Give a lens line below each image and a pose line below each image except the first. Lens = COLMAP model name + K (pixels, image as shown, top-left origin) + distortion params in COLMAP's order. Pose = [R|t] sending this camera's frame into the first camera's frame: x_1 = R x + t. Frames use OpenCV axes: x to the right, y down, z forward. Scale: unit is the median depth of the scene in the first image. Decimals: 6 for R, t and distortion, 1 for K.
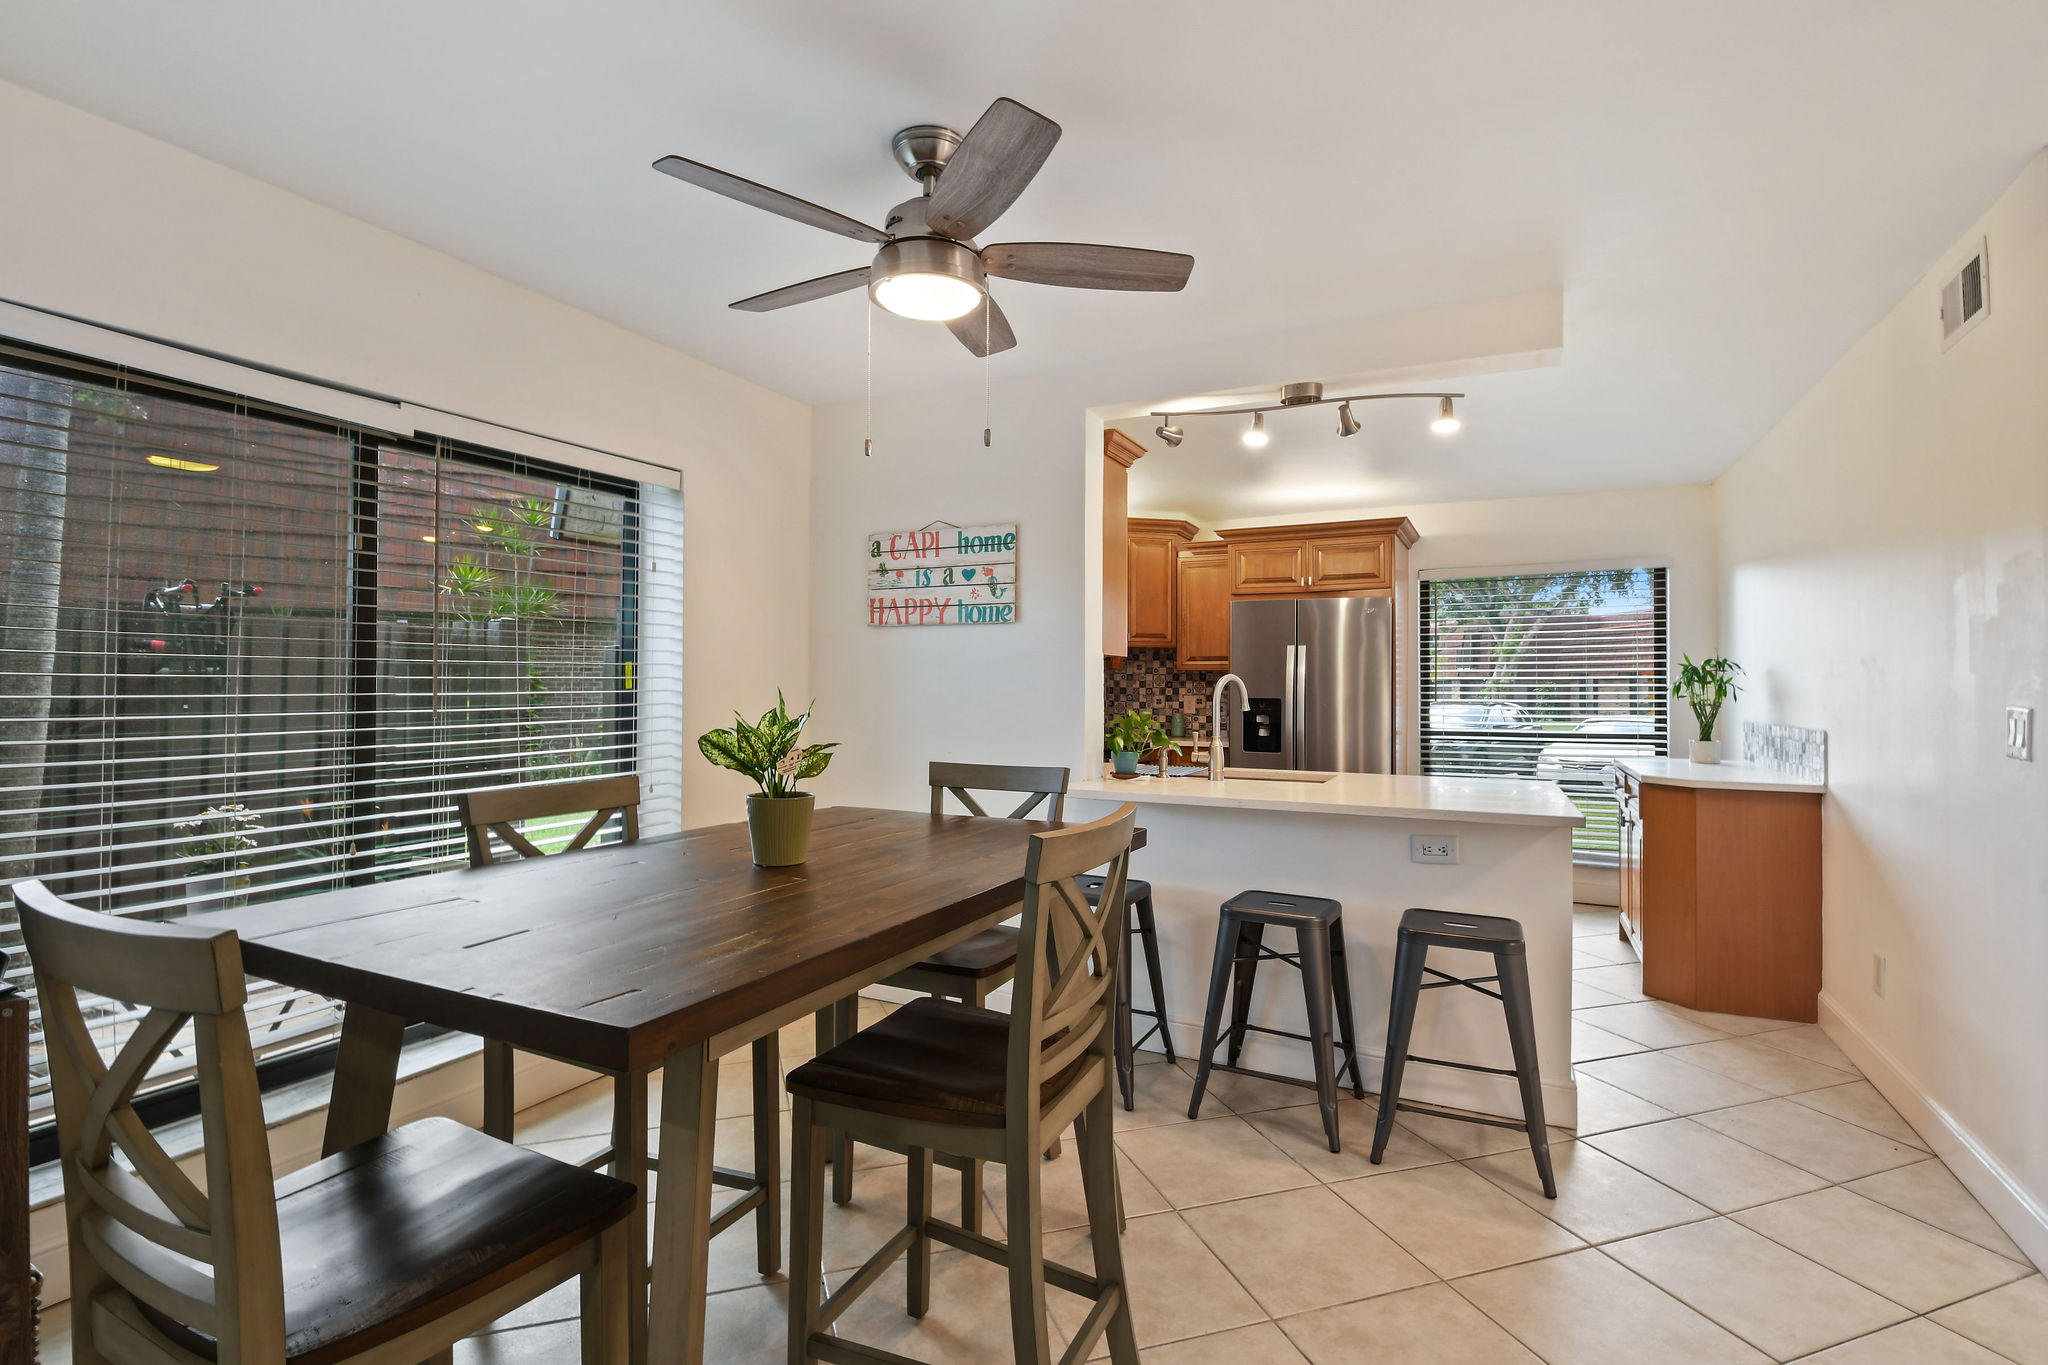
lens RADIAL K [[921.0, 0, 1051.9], [0, 921.0, 678.4], [0, 0, 1]] dist [0.004116, -0.013079]
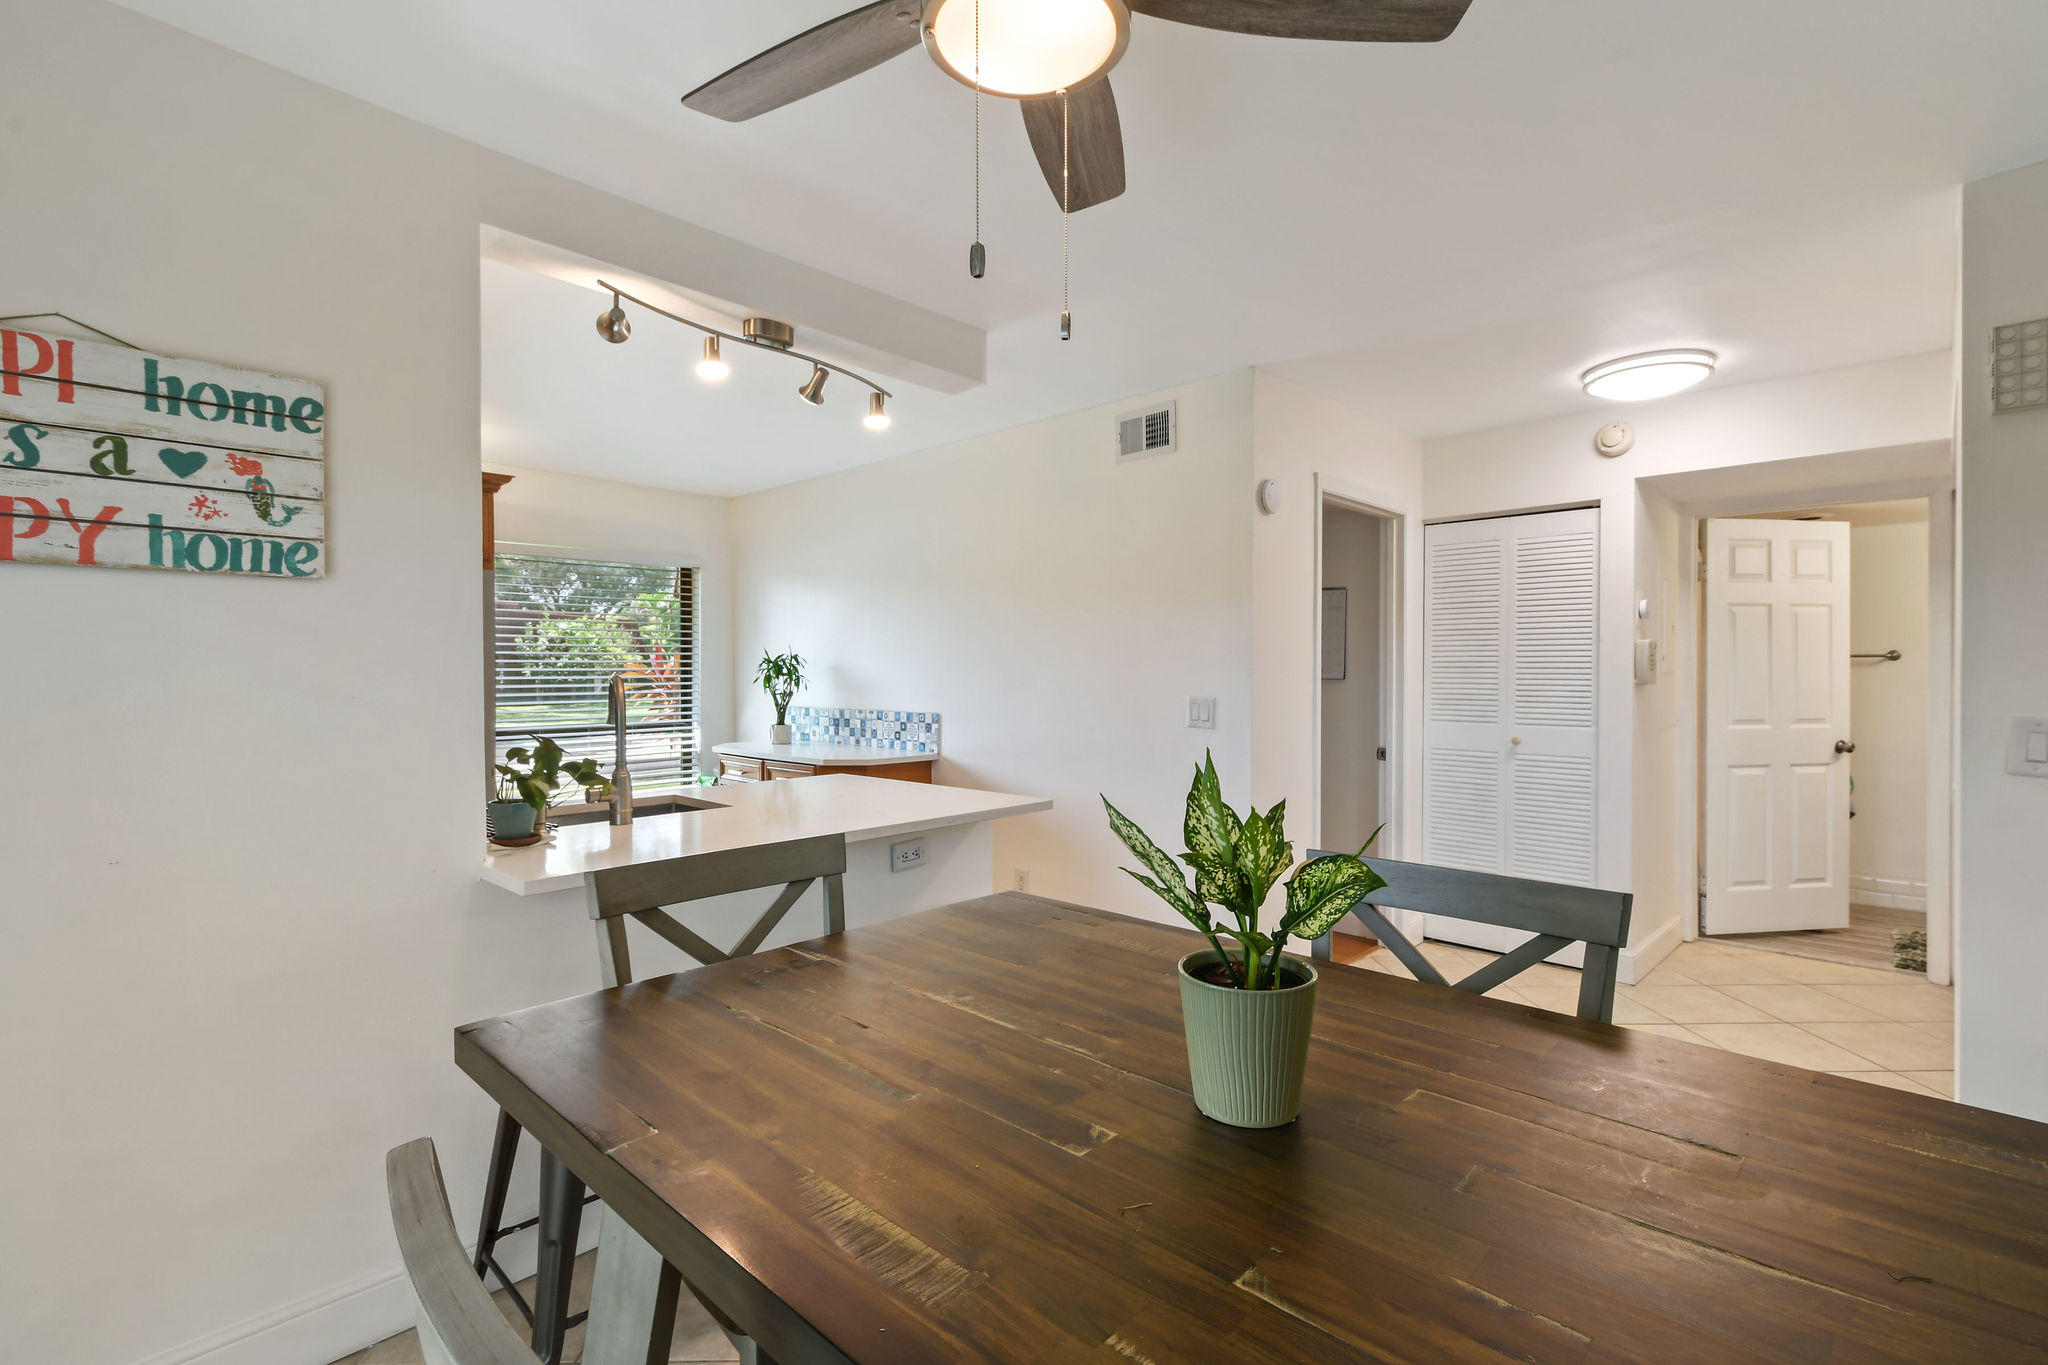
lens RADIAL K [[920.6, 0, 1029.5], [0, 920.6, 672.9], [0, 0, 1]] dist [0.000998, 0.000156]
pose [[0.329618, -0.007627, 0.944083, -0.388967], [-0.005928, 0.999931, 0.010147, -0.016386], [-0.944096, -0.008941, 0.329550, 0.462652]]
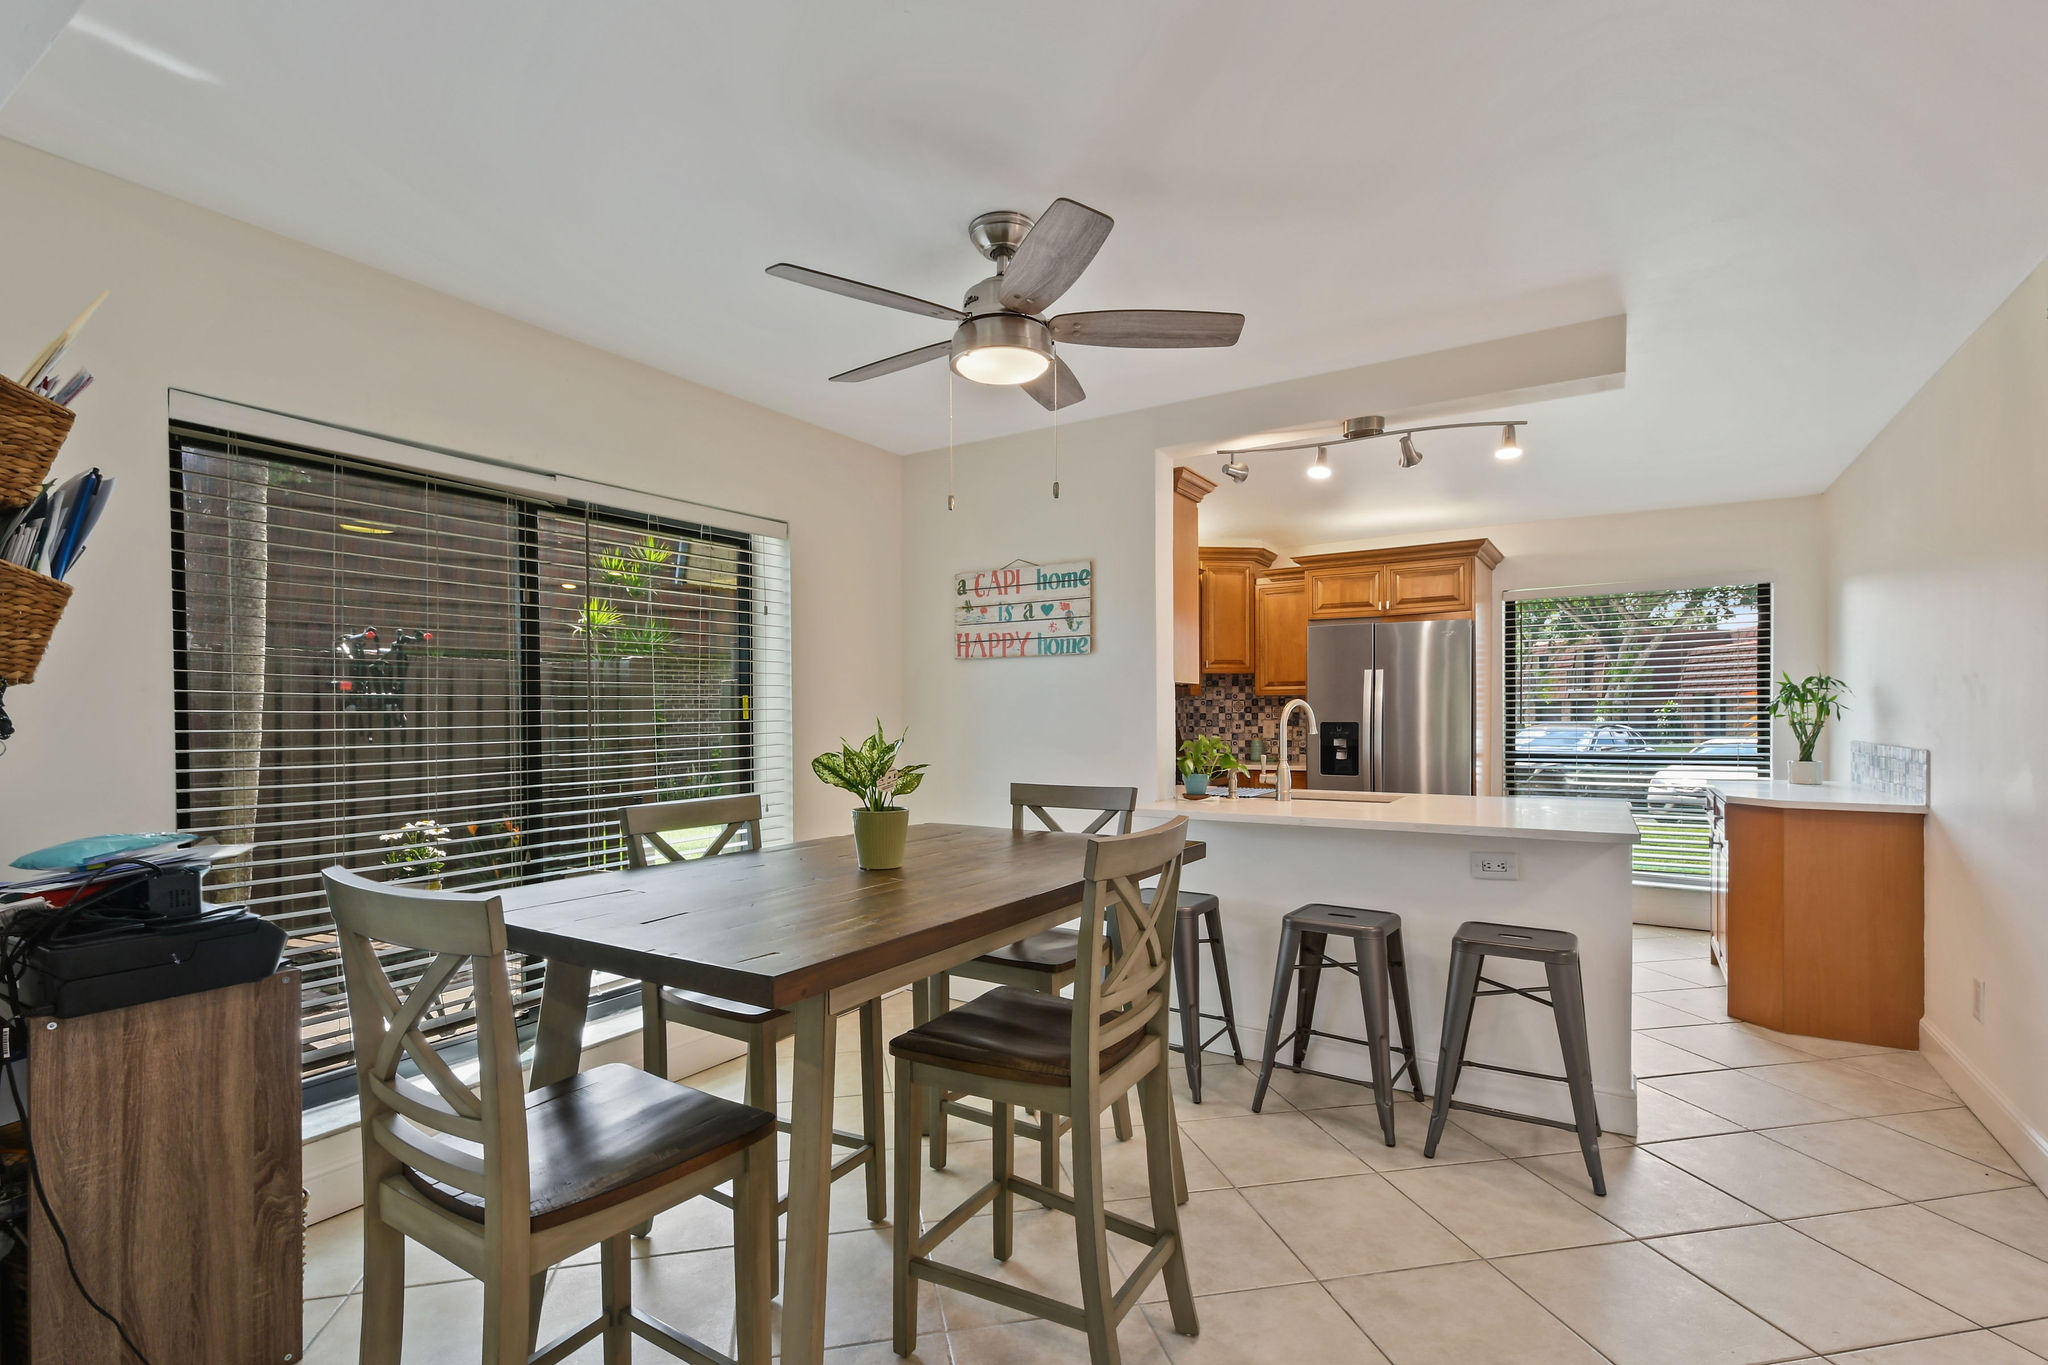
lens RADIAL K [[916.8, 0, 1036.3], [0, 916.8, 723.1], [0, 0, 1]] dist [-0.000558, 0.000010]
pose [[0.993514, -0.009692, -0.113299, 0.017238], [0.011897, 0.999752, 0.018805, -0.000769], [0.113089, -0.020031, 0.993383, -0.065164]]
